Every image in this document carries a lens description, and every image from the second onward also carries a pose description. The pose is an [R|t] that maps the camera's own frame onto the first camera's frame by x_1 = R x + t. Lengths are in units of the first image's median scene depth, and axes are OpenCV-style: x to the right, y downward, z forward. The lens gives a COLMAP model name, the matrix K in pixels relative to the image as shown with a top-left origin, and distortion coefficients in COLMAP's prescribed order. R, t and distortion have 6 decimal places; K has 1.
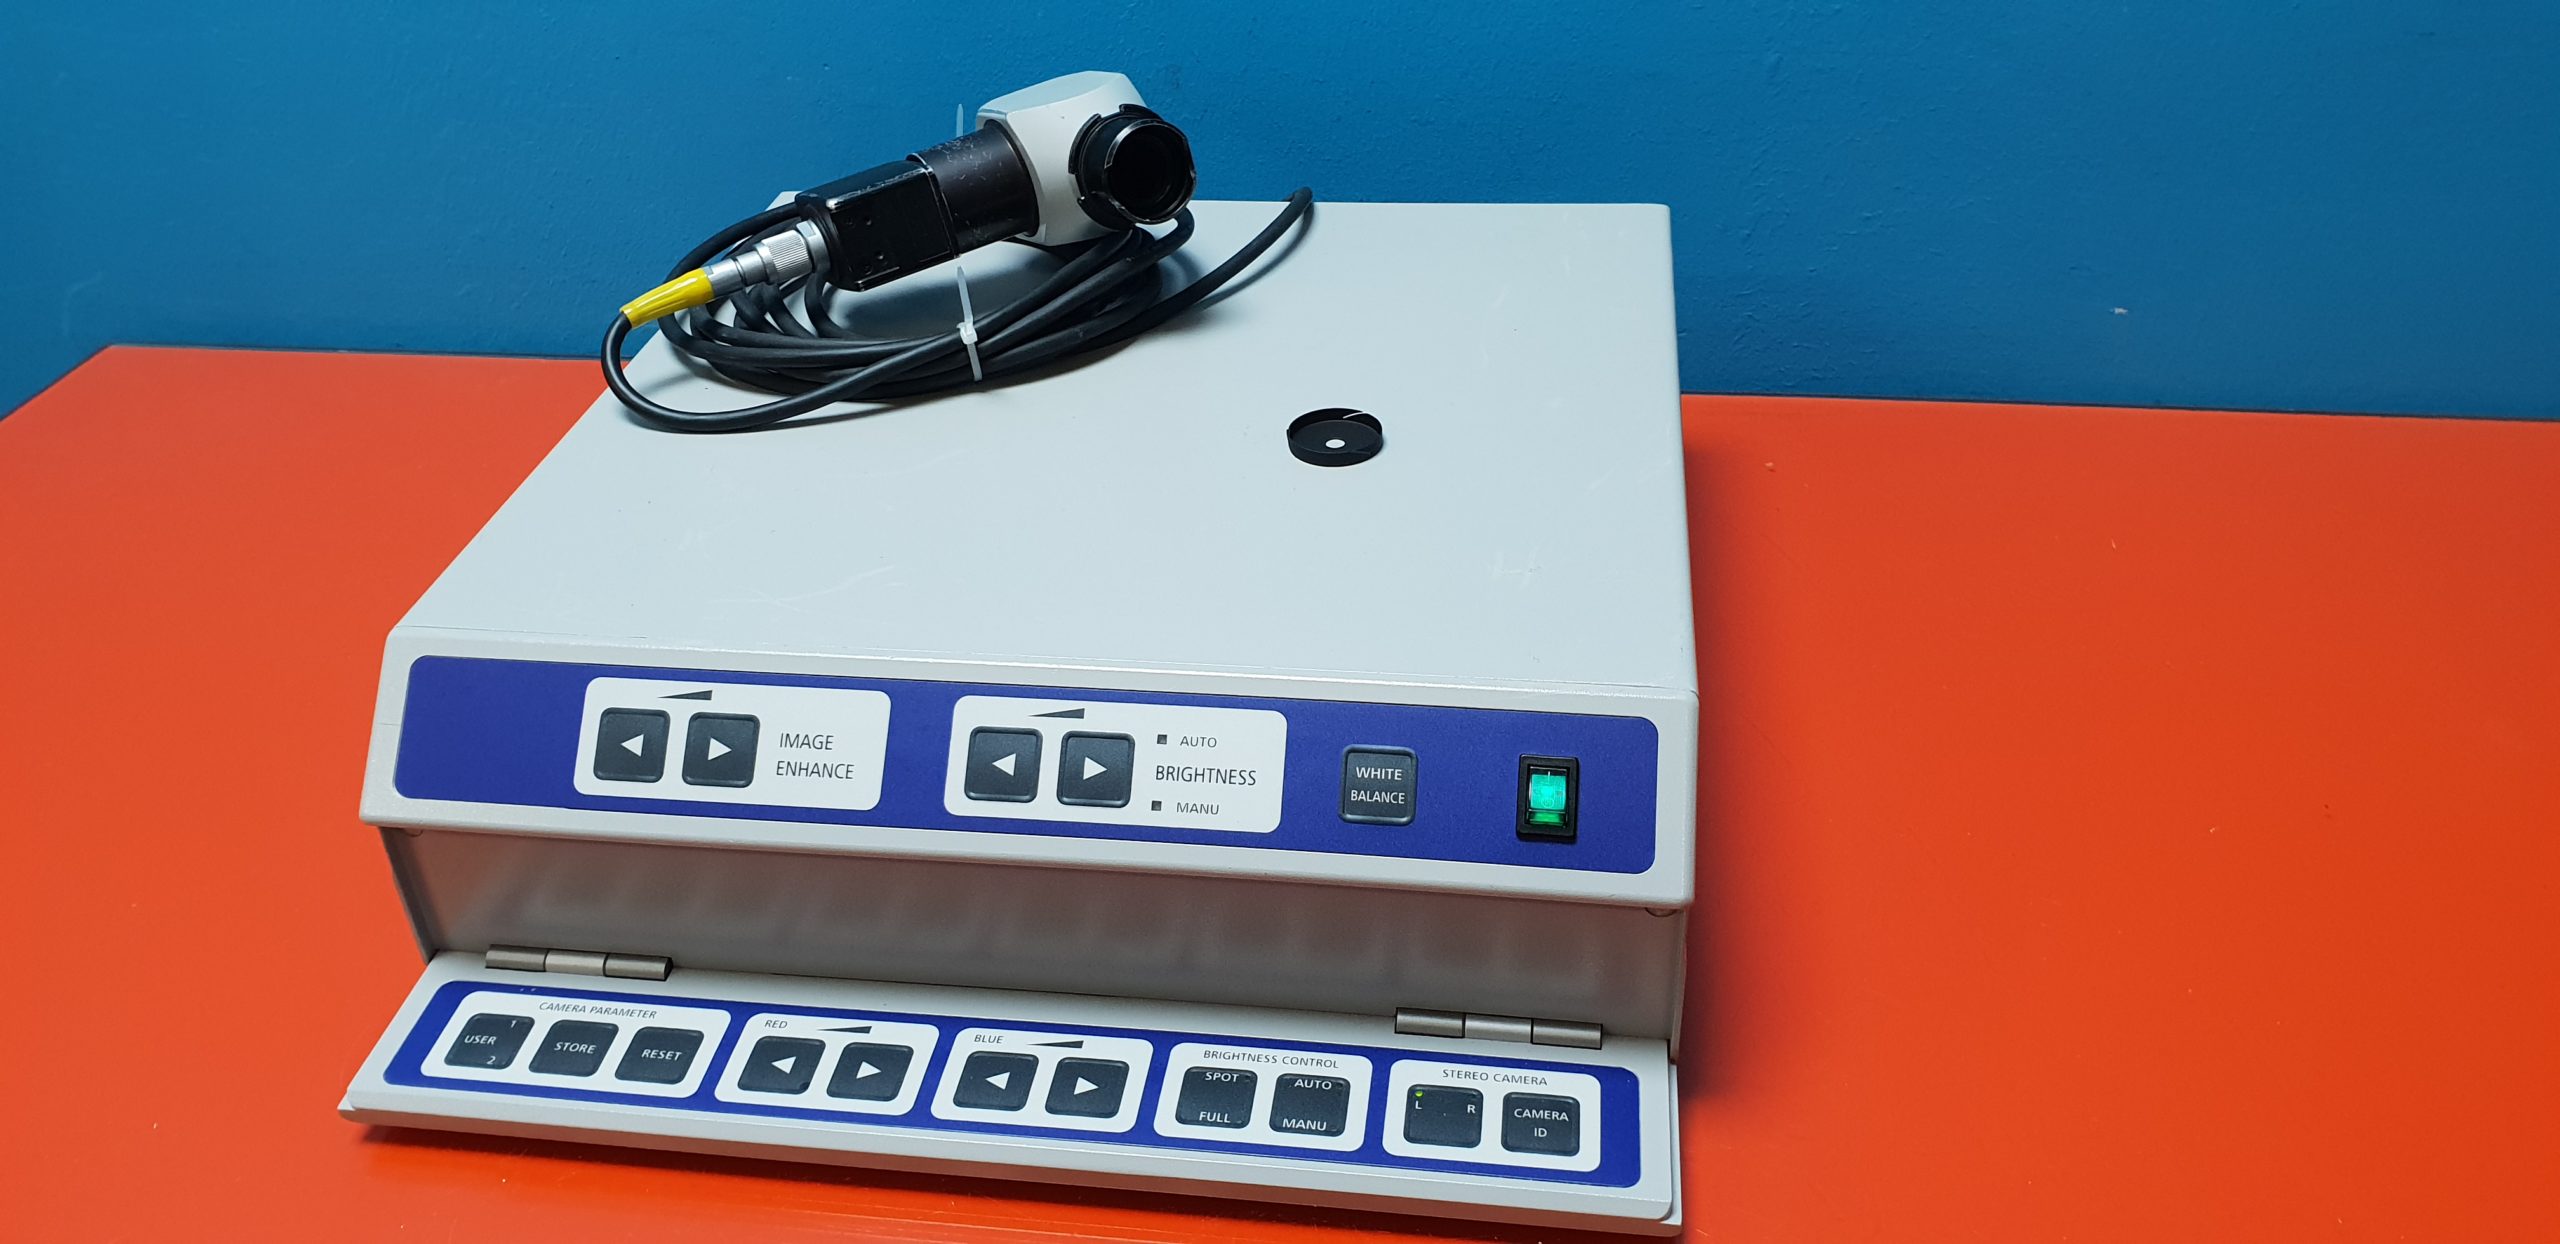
lens RADIAL K [[1890.7, 0, 1280.0], [0, 1890.7, 622.0], [0, 0, 1]] dist [0.088677, -0.198747]
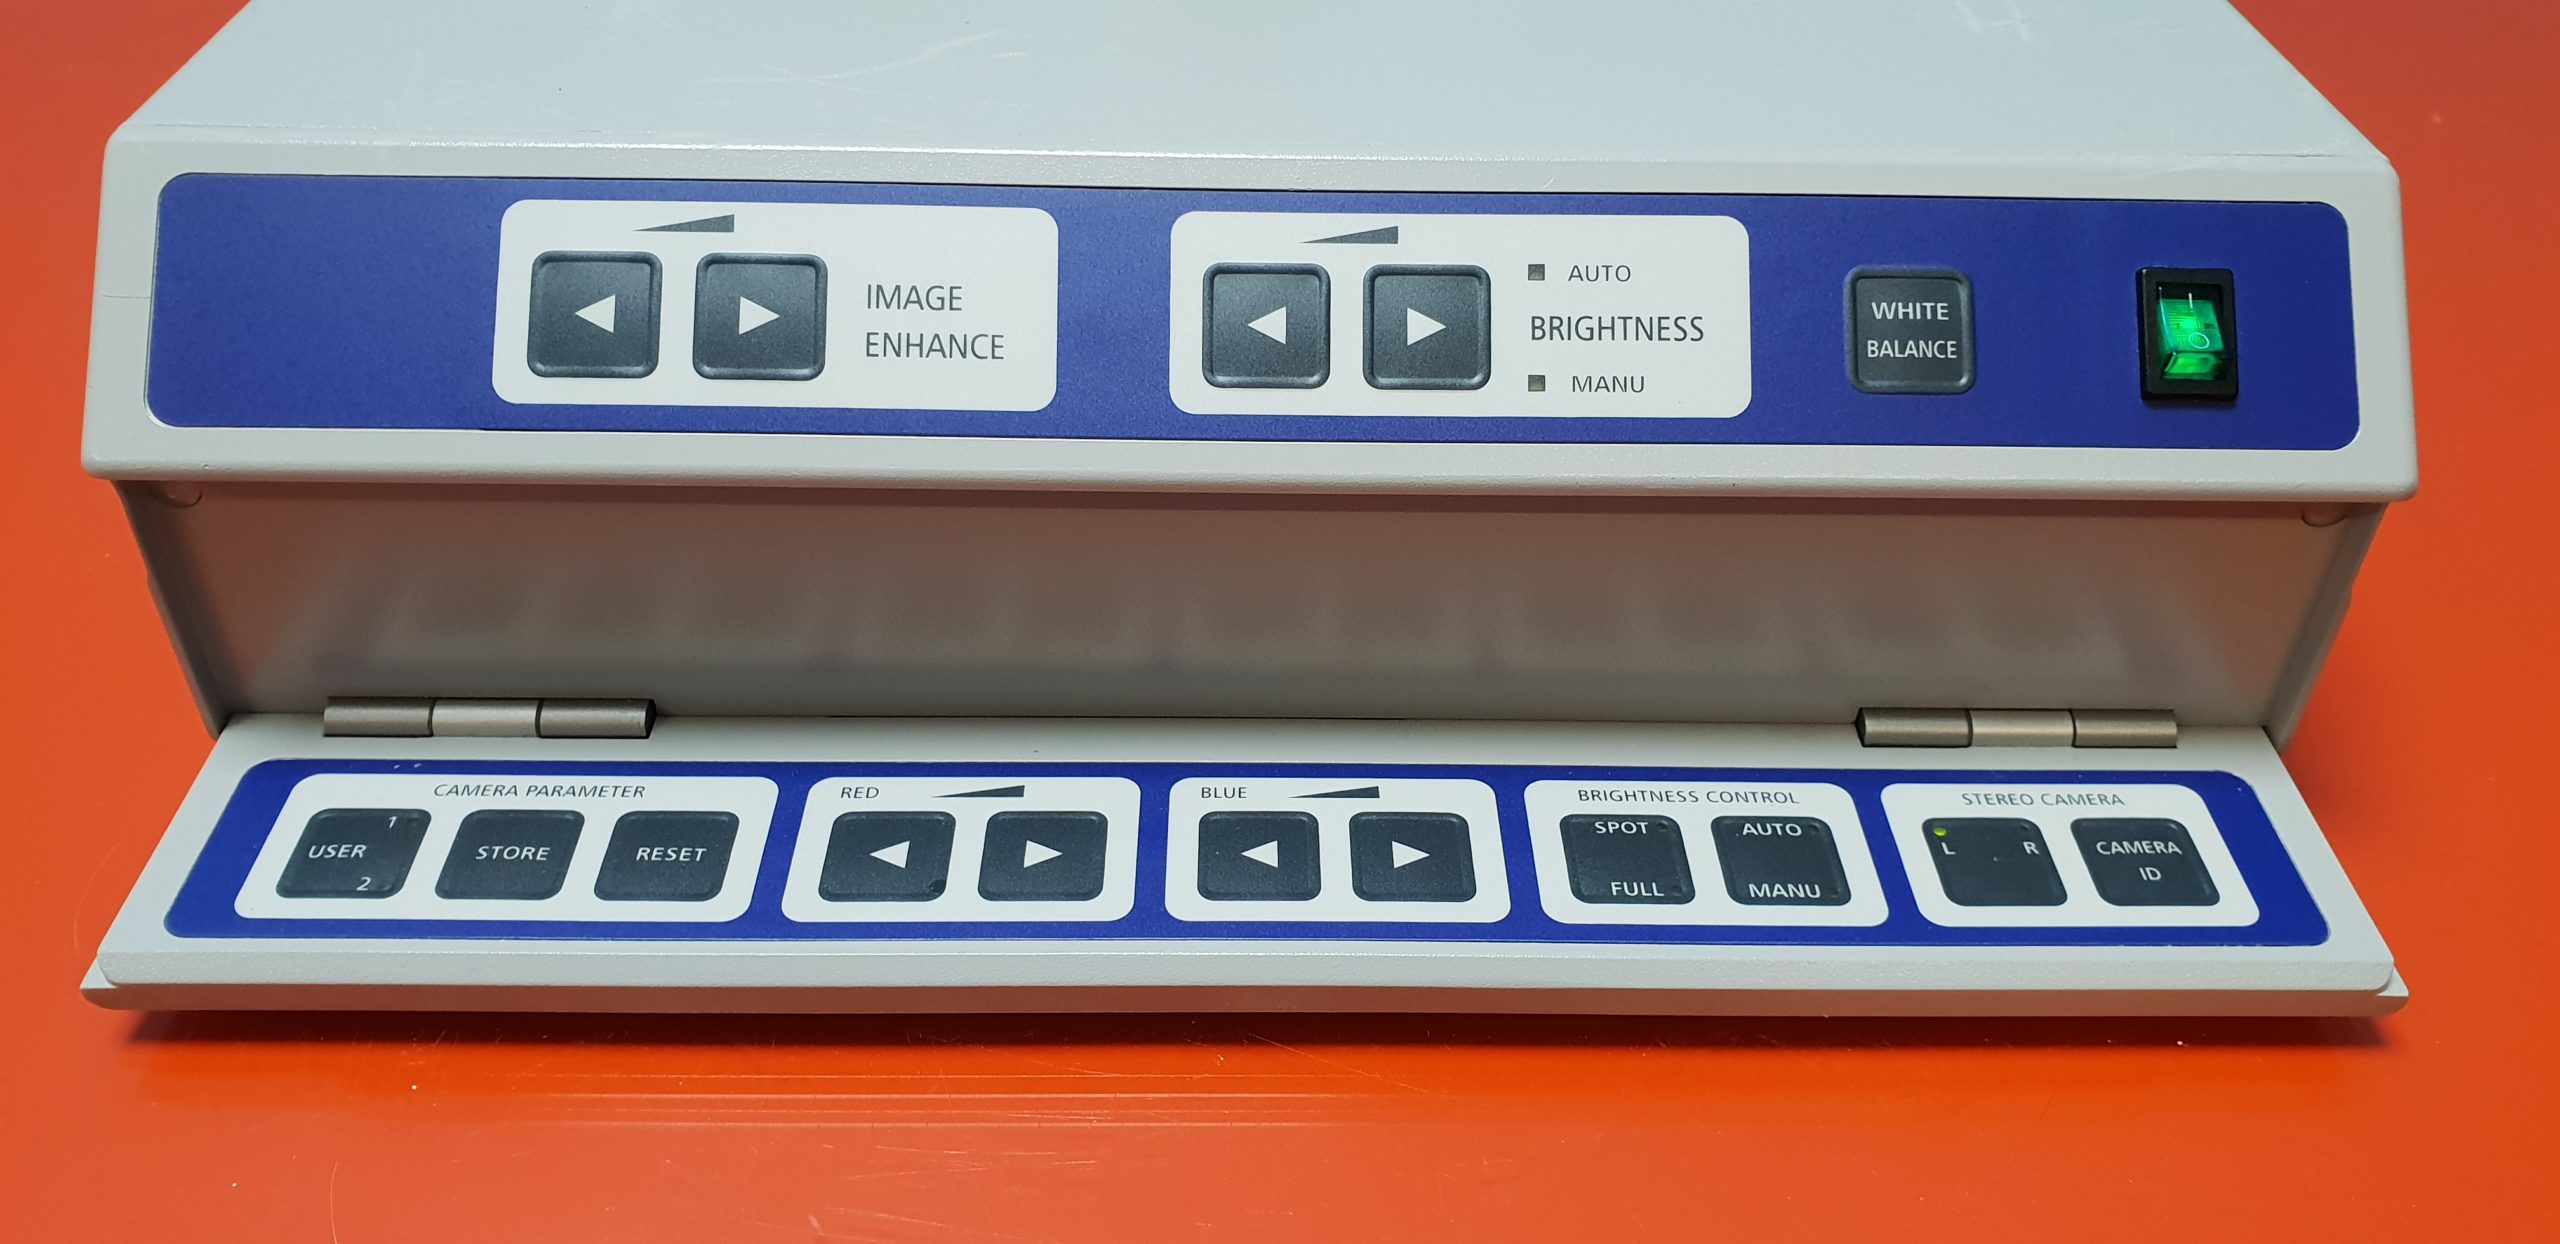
lens RADIAL K [[1890.7, 0, 1280.0], [0, 1890.7, 622.0], [0, 0, 1]] dist [0.088677, -0.198747]
pose [[0.987045, -0.048734, 0.152860, -0.232345], [0.034238, 0.994785, 0.096073, 0.108635], [-0.156745, -0.089594, 0.983567, 0.410154]]
